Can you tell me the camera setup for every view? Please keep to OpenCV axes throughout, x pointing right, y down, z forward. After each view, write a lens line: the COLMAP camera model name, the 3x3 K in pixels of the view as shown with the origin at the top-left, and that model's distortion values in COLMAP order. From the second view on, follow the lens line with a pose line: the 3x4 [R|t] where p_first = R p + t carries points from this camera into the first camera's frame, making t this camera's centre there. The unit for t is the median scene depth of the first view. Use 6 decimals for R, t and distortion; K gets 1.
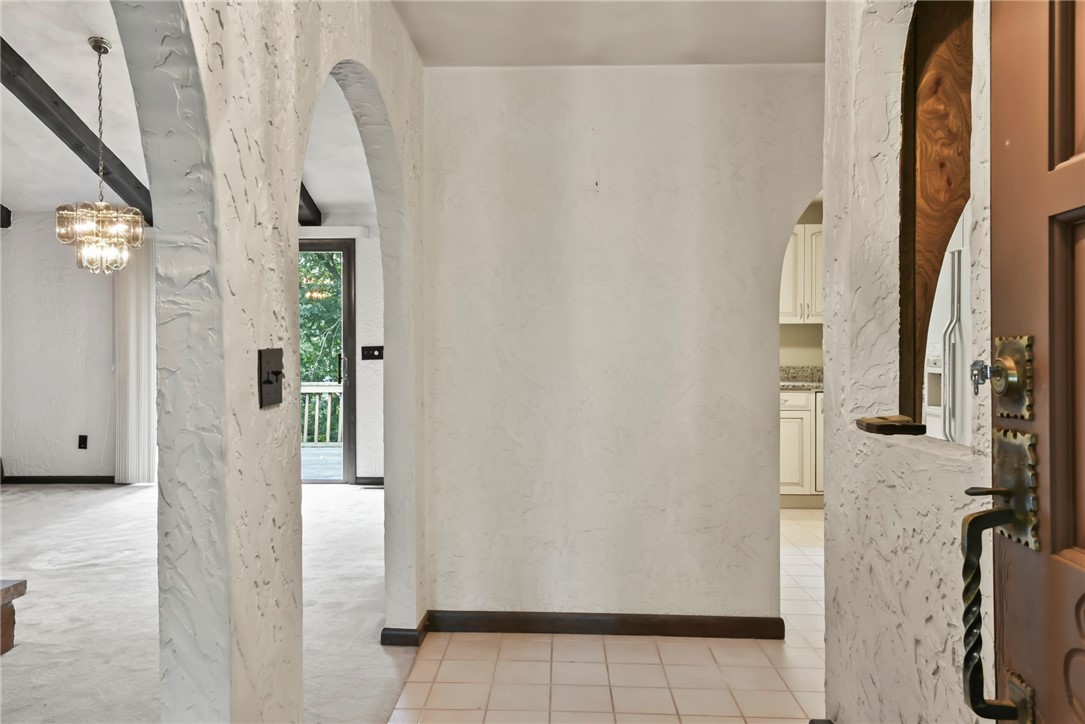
lens RADIAL K [[801.7, 0, 544.2], [0, 801.7, 356.6], [0, 0, 1]] dist [0.010876, -0.001775]
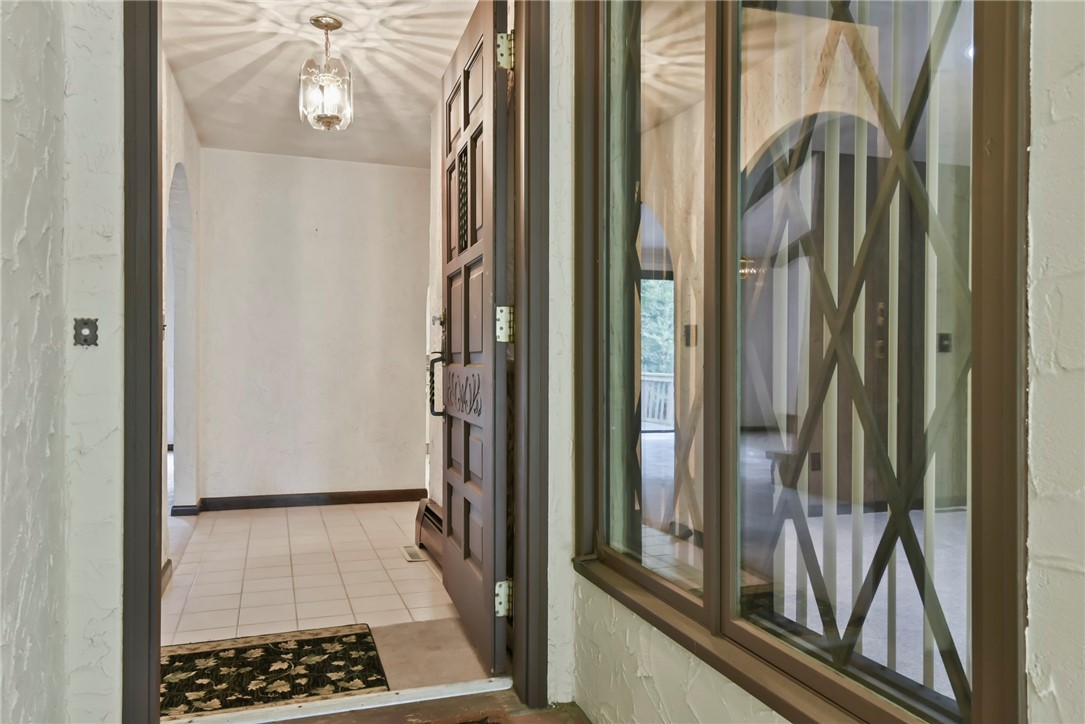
lens RADIAL K [[776.1, 0, 544.2], [0, 776.1, 362.1], [0, 0, 1]] dist [0.006767, 0.001328]
pose [[0.935321, 0.004912, 0.353767, -0.059609], [-0.002367, 0.999968, -0.007627, 0.066358], [-0.353793, 0.006297, 0.935303, -0.651986]]
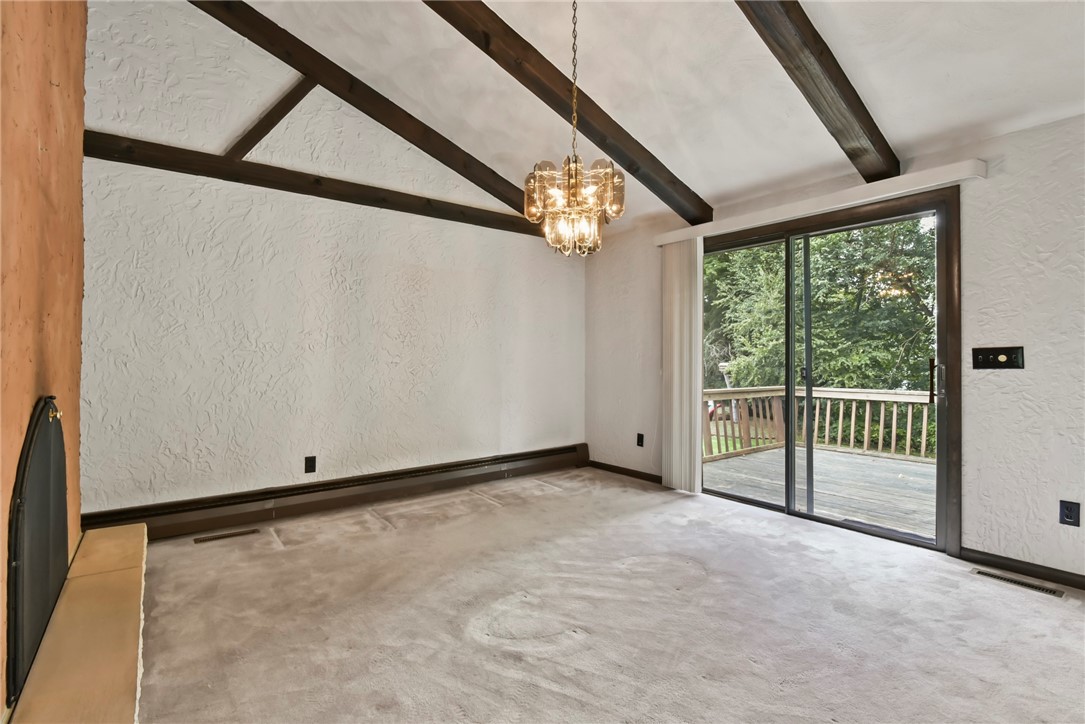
lens RADIAL K [[504.9, 0, 541.6], [0, 504.9, 356.9], [0, 0, 1]] dist [-0.010644, -0.001270]
pose [[0.629623, 0.000169, -0.776901, -0.132423], [-0.009494, 0.999927, -0.007476, 0.000927], [0.776843, 0.012083, 0.629579, 0.473815]]
